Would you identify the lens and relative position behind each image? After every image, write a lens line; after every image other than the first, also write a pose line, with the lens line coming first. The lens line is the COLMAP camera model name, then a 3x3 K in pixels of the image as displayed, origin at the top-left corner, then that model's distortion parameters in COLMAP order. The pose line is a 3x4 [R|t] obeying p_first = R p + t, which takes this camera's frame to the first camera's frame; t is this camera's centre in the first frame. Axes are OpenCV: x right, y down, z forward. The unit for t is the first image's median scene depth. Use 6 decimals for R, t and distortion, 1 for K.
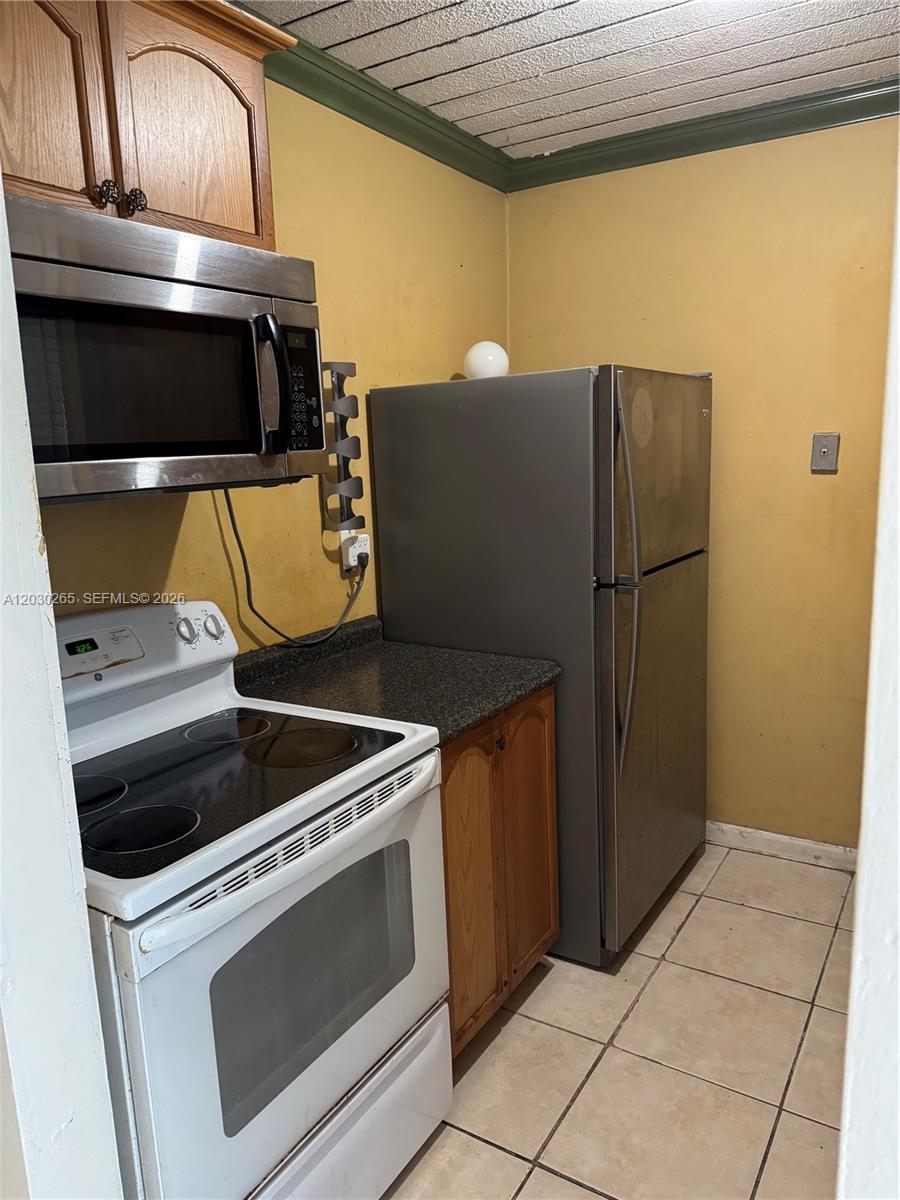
lens RADIAL K [[858.3, 0, 450.0], [0, 858.3, 600.0], [0, 0, 1]] dist [0.000440, -0.003297]
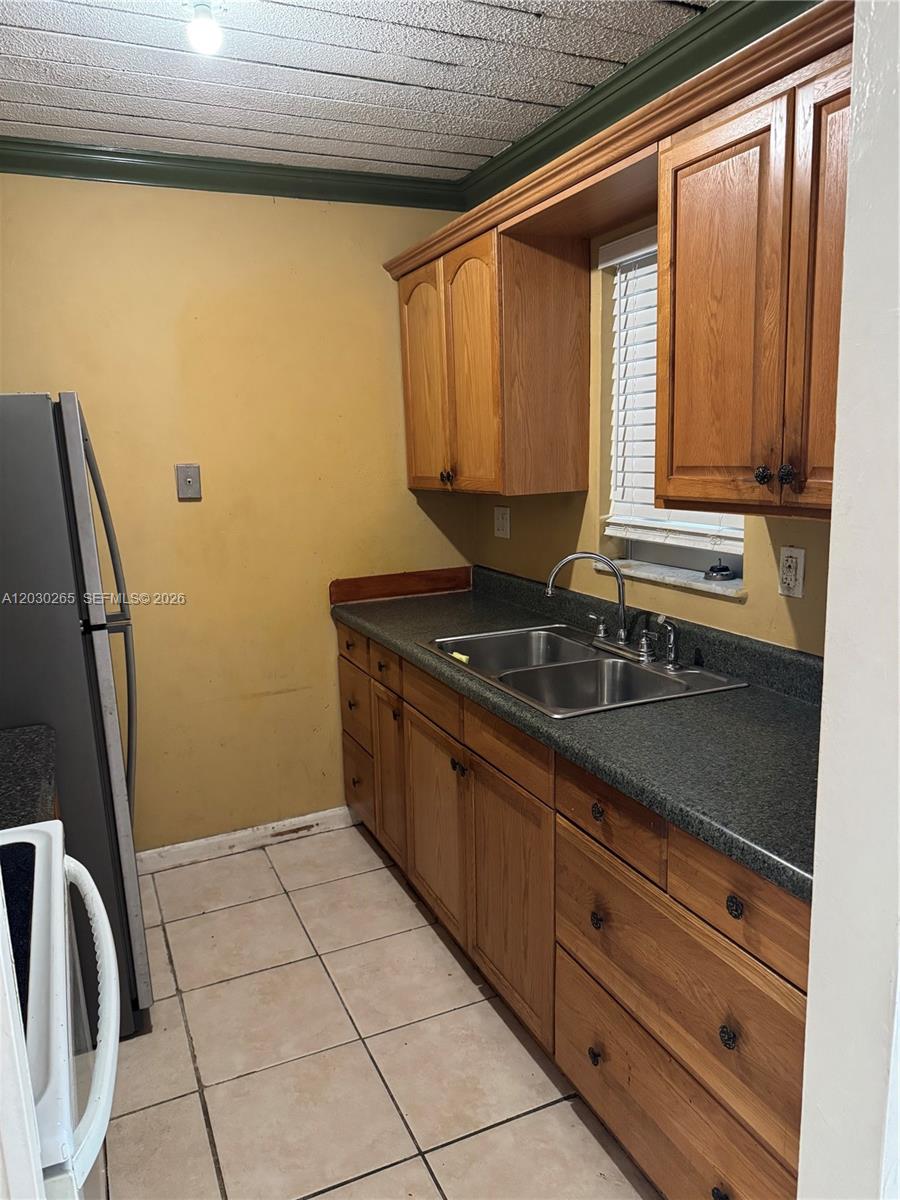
lens RADIAL K [[858.3, 0, 450.0], [0, 858.3, 600.0], [0, 0, 1]] dist [0.000440, -0.003297]
pose [[0.556141, -0.138957, 0.819389, -0.340756], [0.163003, 0.985012, 0.056409, -0.035542], [-0.814946, 0.102192, 0.570455, 0.137207]]
